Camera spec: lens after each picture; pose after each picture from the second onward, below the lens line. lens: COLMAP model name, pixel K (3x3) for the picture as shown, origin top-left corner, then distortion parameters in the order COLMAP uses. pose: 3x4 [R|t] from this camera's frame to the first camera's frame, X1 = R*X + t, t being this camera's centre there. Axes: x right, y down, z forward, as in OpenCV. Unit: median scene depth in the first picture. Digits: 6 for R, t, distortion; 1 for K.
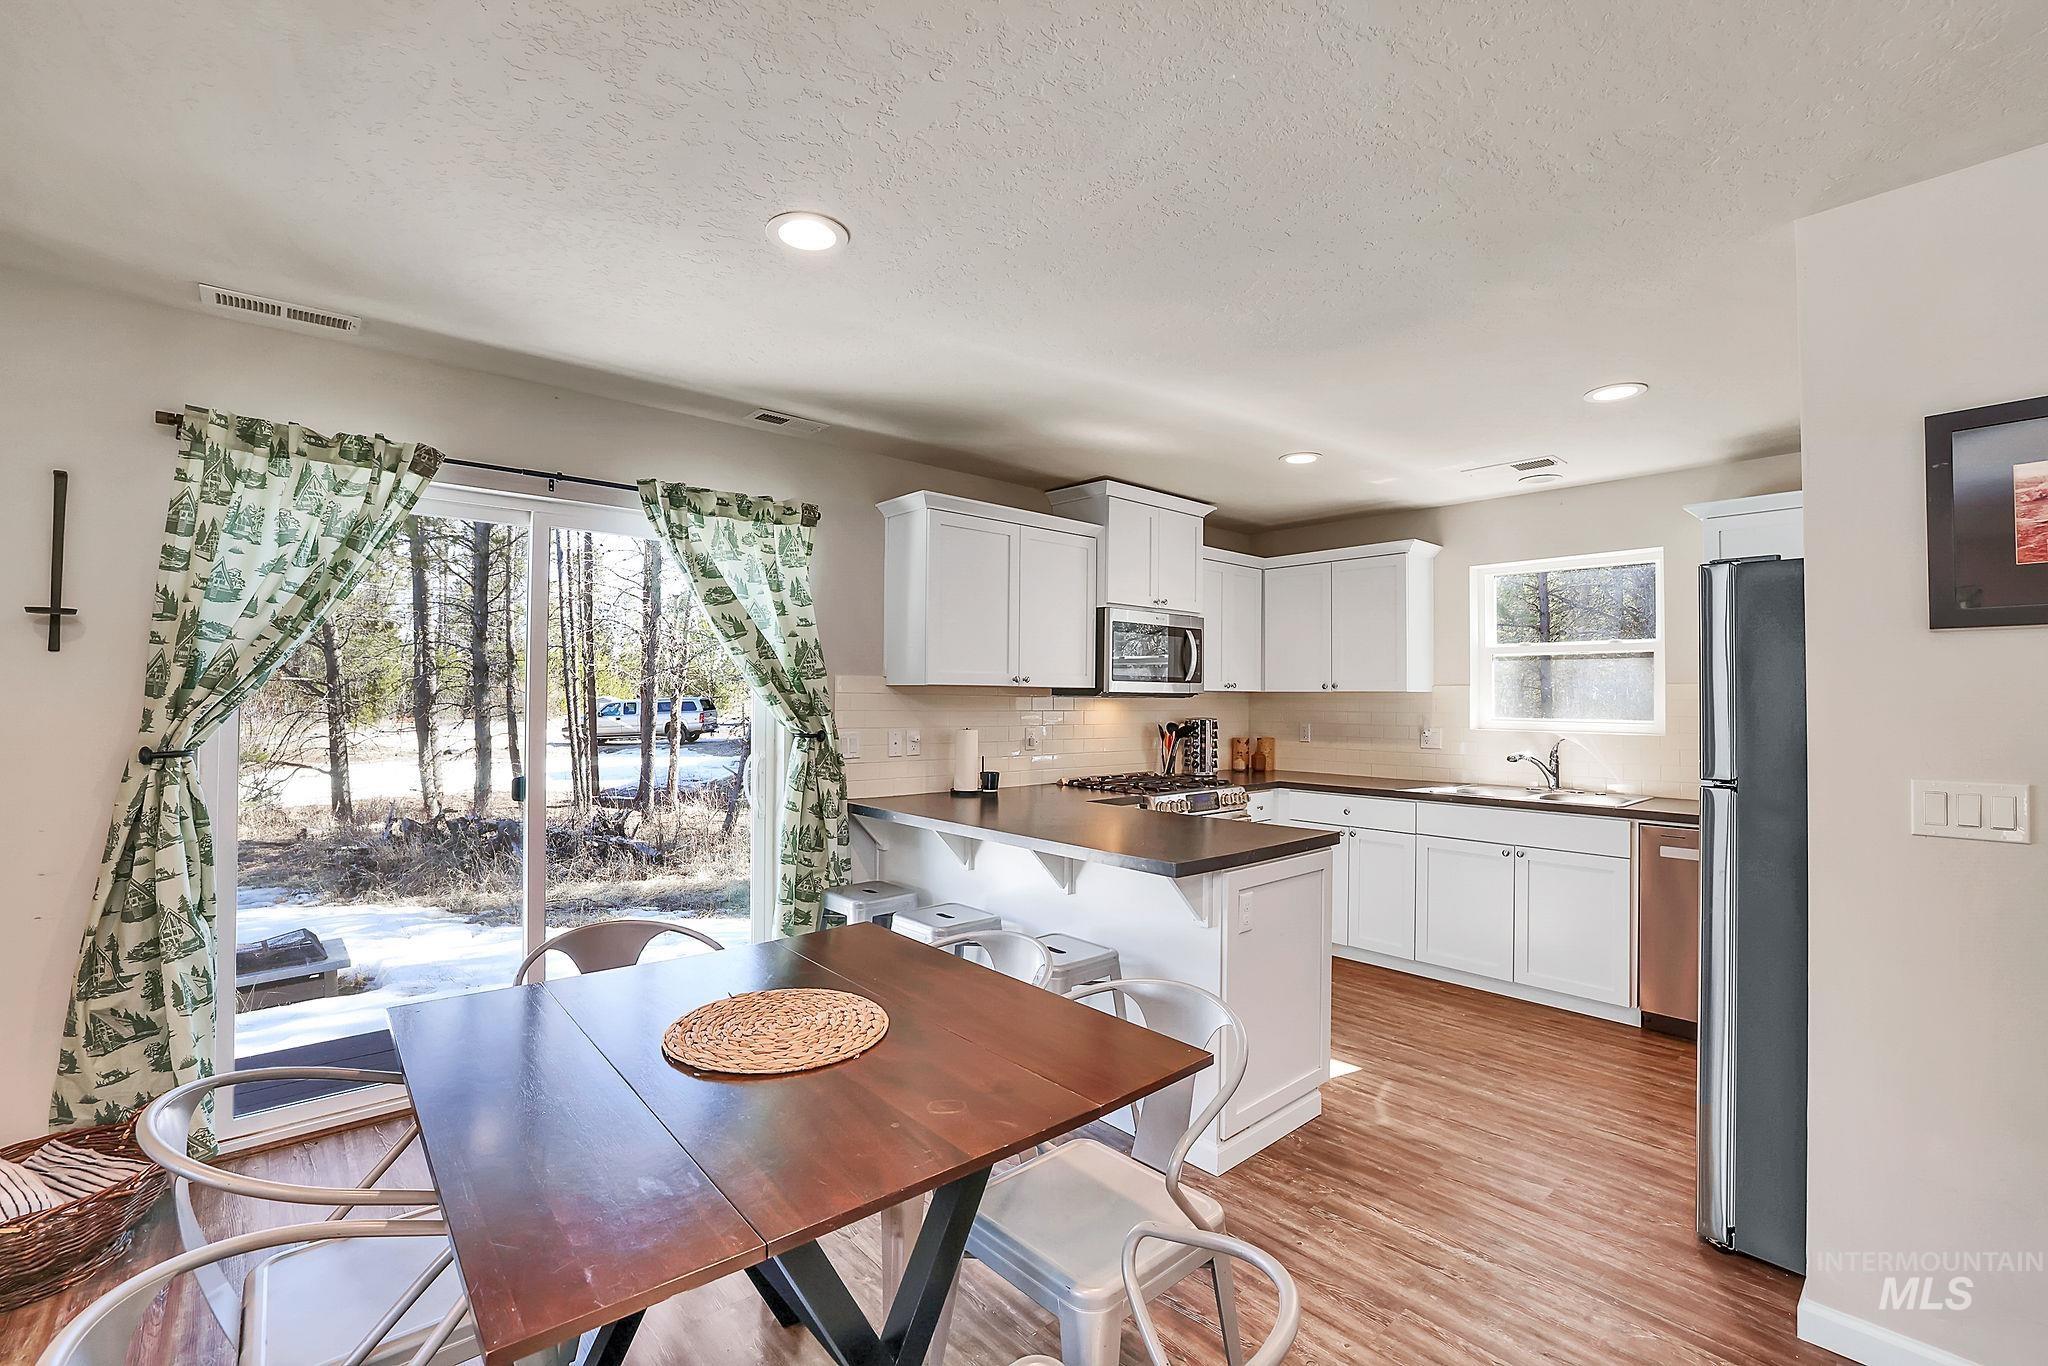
lens RADIAL K [[880.0, 0, 1024.0], [0, 880.0, 683.0], [0, 0, 1]] dist [-0.051311, 0.020910]
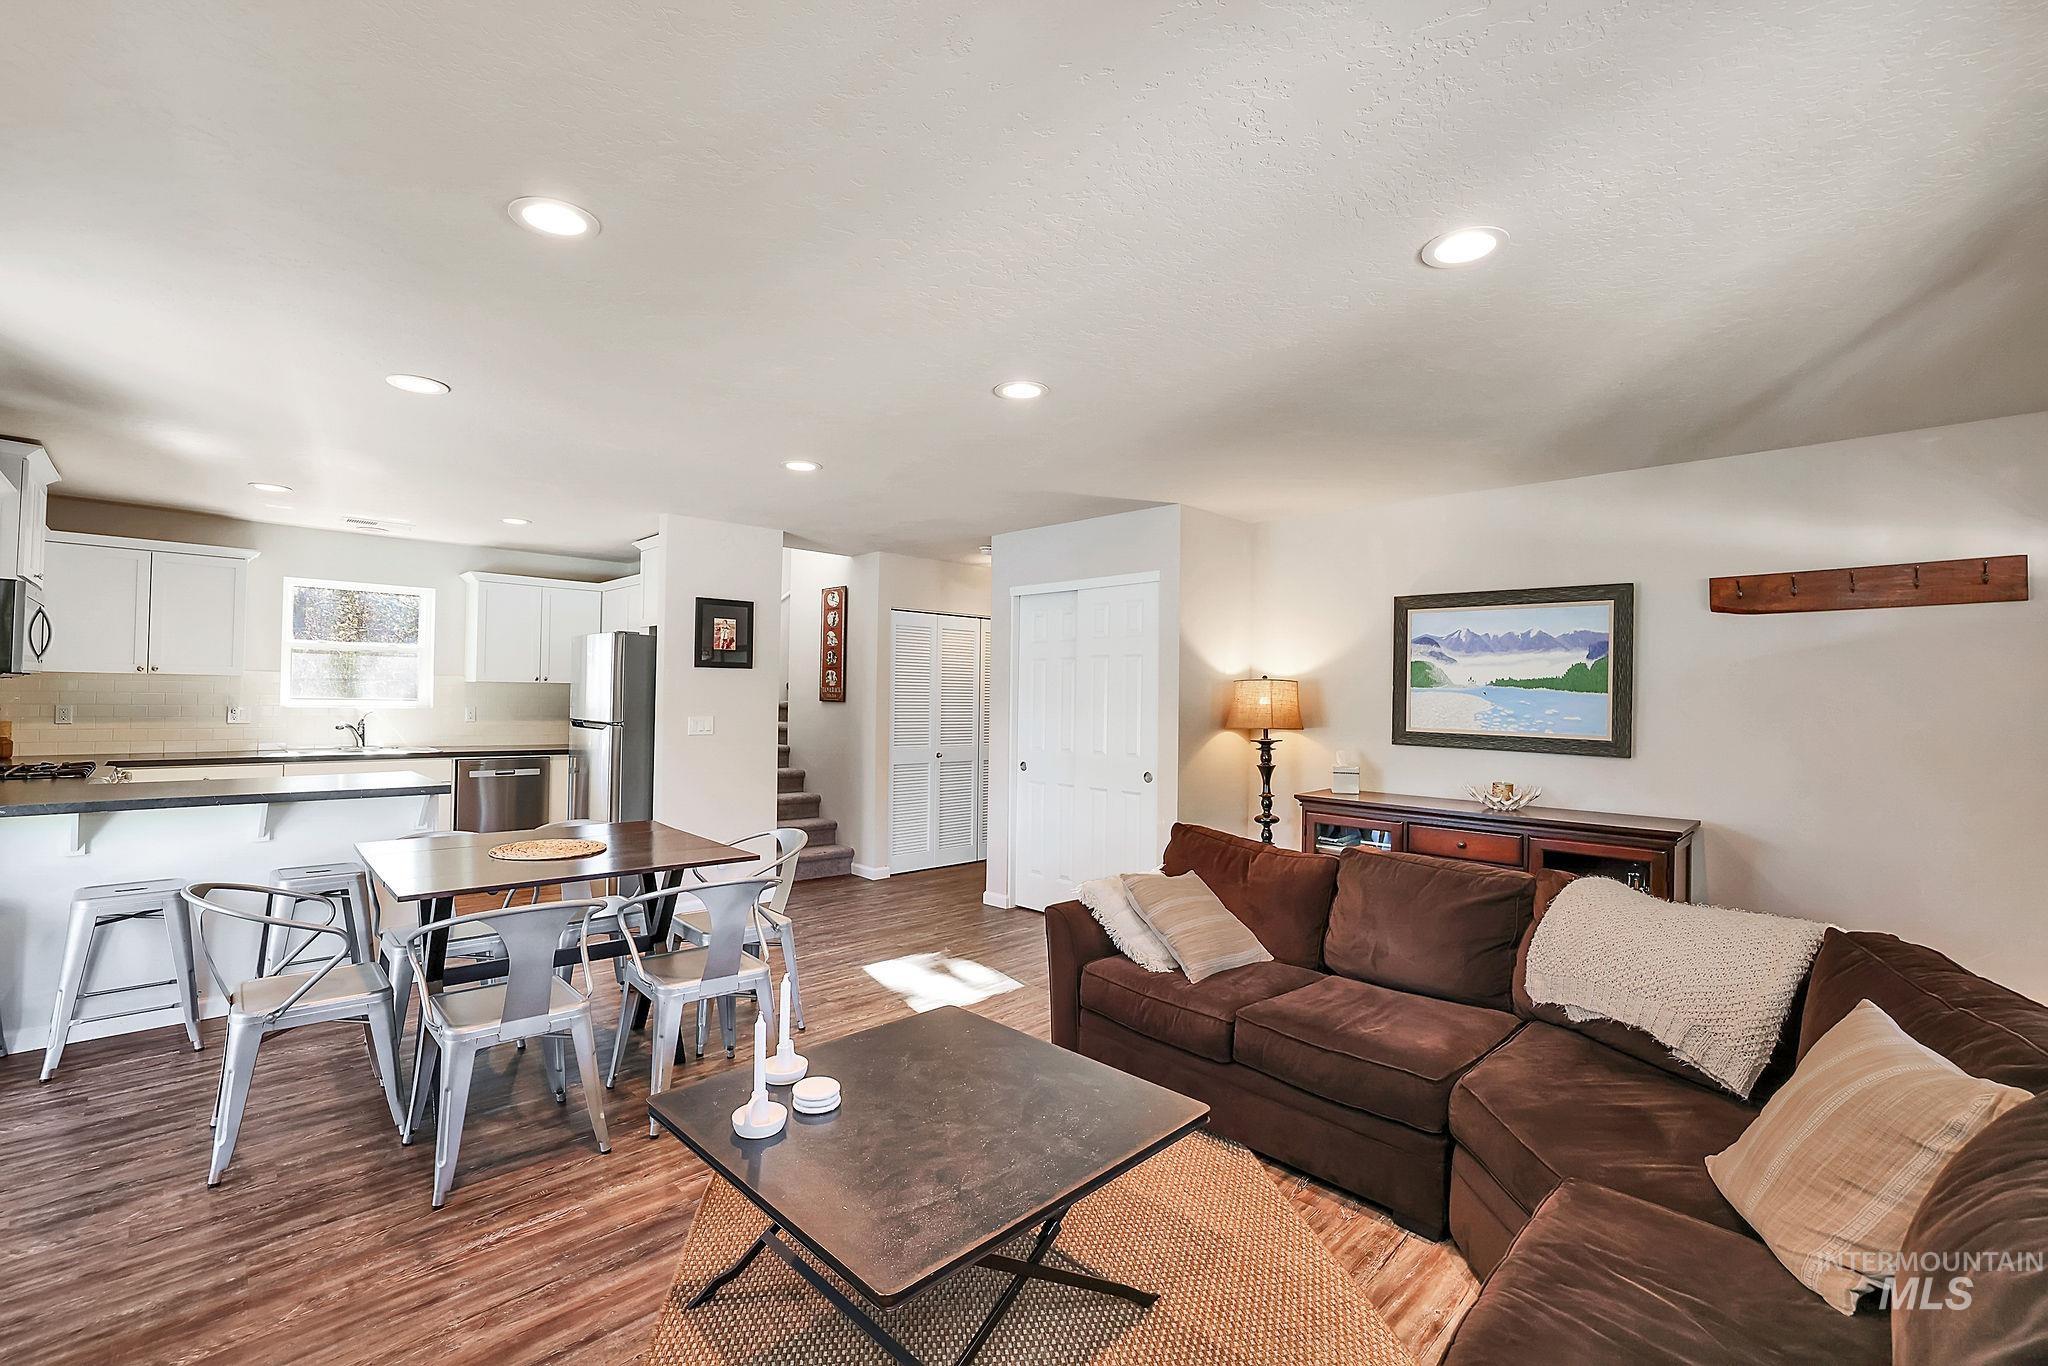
lens RADIAL K [[880.0, 0, 1024.0], [0, 880.0, 683.0], [0, 0, 1]] dist [-0.051311, 0.020910]
pose [[-0.051007, 0.008655, 0.998661, -1.018961], [-0.034317, 0.999357, -0.010414, -0.005817], [-0.998109, -0.034802, -0.050677, -0.006231]]
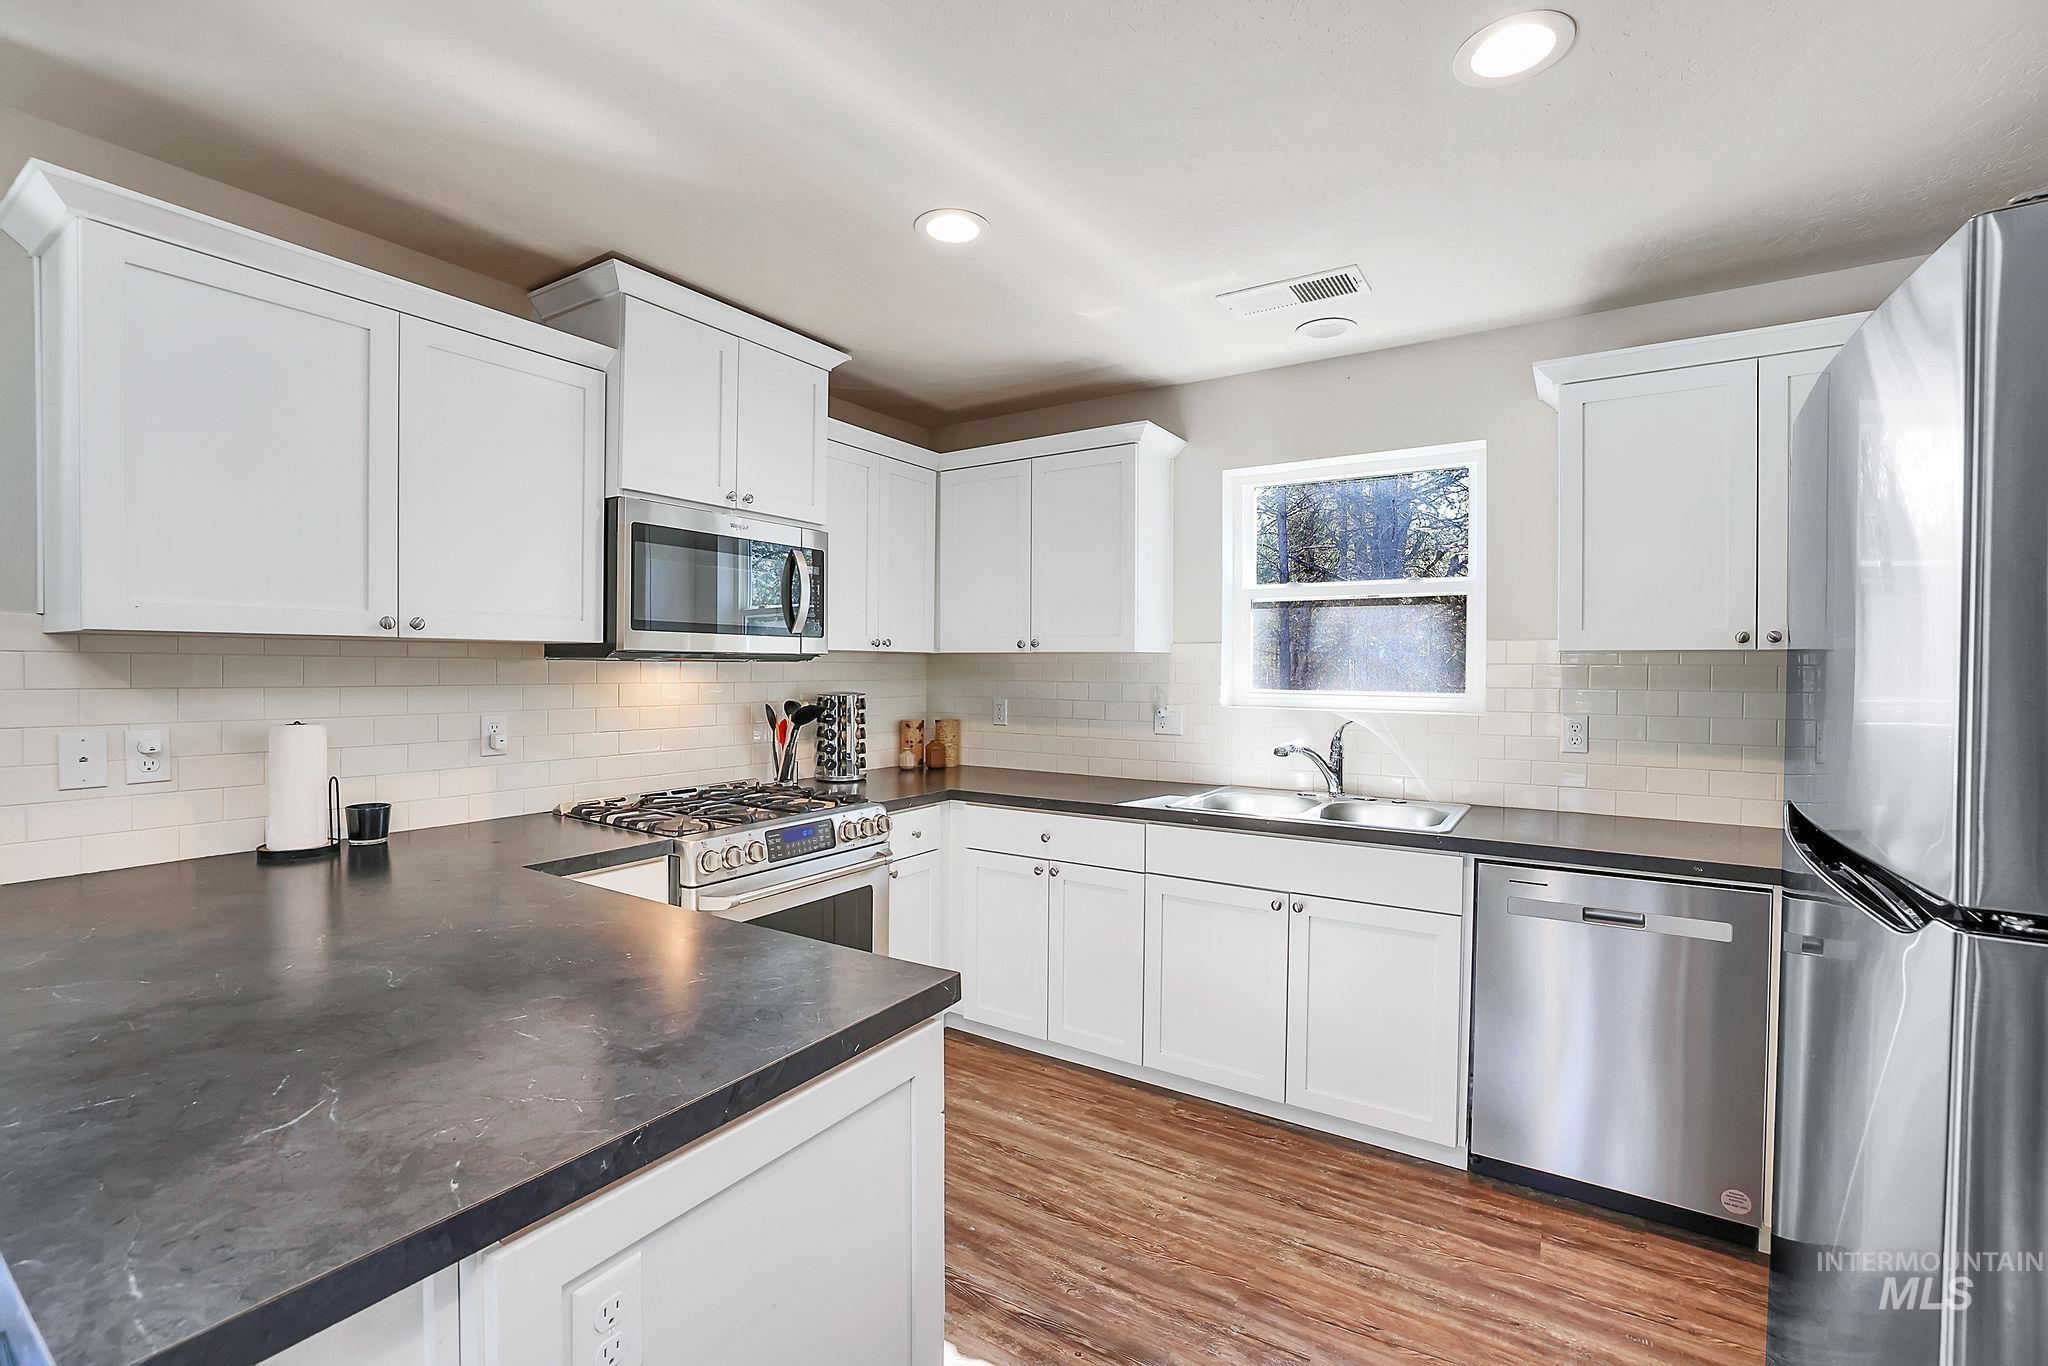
lens RADIAL K [[880.0, 0, 1024.0], [0, 880.0, 683.0], [0, 0, 1]] dist [-0.051311, 0.020910]
pose [[0.963833, -0.007681, 0.266395, 0.233104], [-0.002294, 0.999308, 0.037113, 0.011954], [-0.266496, -0.036382, 0.963149, 0.489632]]
